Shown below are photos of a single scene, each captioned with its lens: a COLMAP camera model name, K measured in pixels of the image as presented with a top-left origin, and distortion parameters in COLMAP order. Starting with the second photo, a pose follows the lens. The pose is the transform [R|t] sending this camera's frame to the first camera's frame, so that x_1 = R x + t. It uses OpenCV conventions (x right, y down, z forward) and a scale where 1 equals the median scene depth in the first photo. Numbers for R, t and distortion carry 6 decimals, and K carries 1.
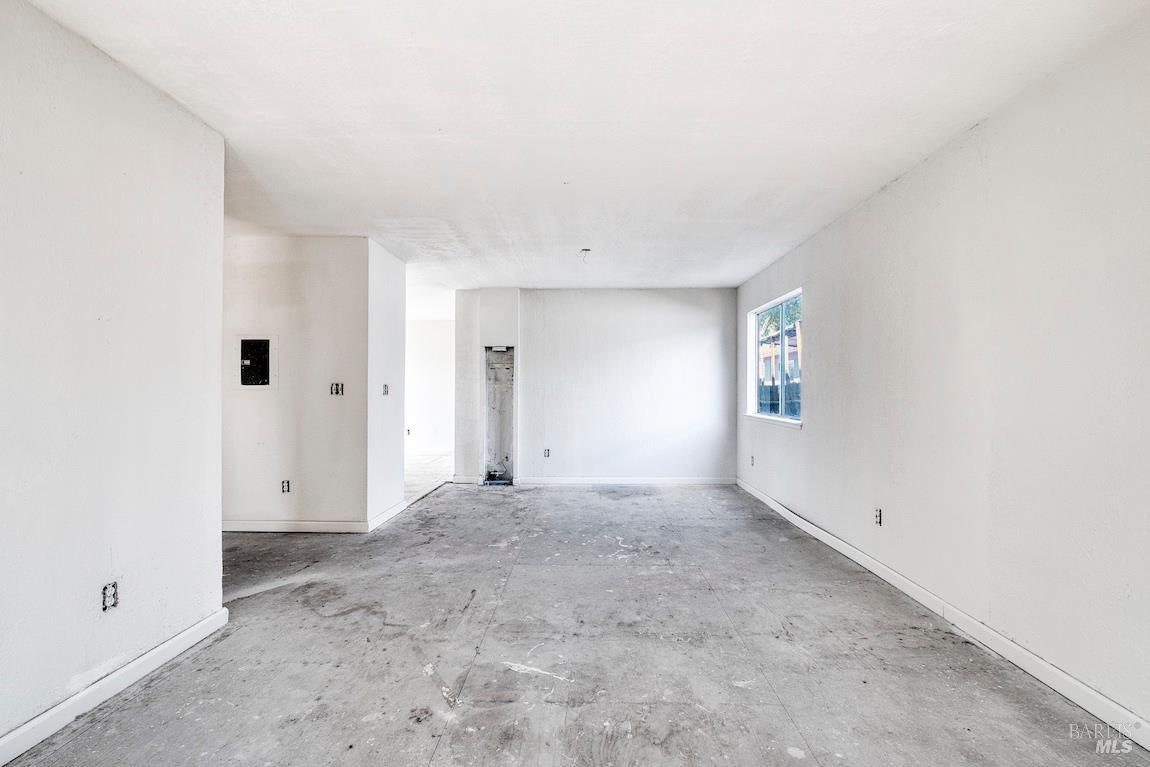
lens RADIAL K [[506.2, 0, 575.6], [0, 506.2, 385.9], [0, 0, 1]] dist [-0.012627, -0.000652]
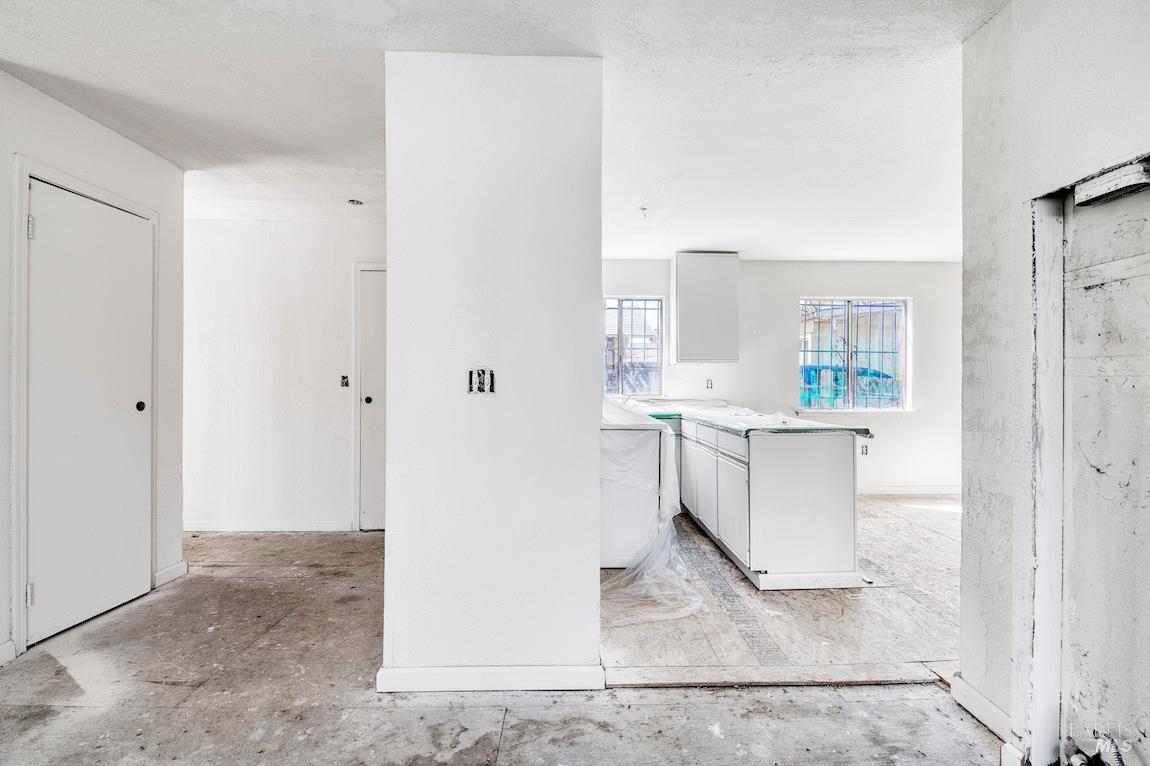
lens RADIAL K [[506.2, 0, 576.6], [0, 506.2, 385.6], [0, 0, 1]] dist [-0.012627, -0.000652]
pose [[0.050536, 0.008726, -0.998684, 0.052834], [0.006239, 0.999940, 0.009053, 0.006260], [0.998703, -0.006688, 0.050478, 1.078705]]
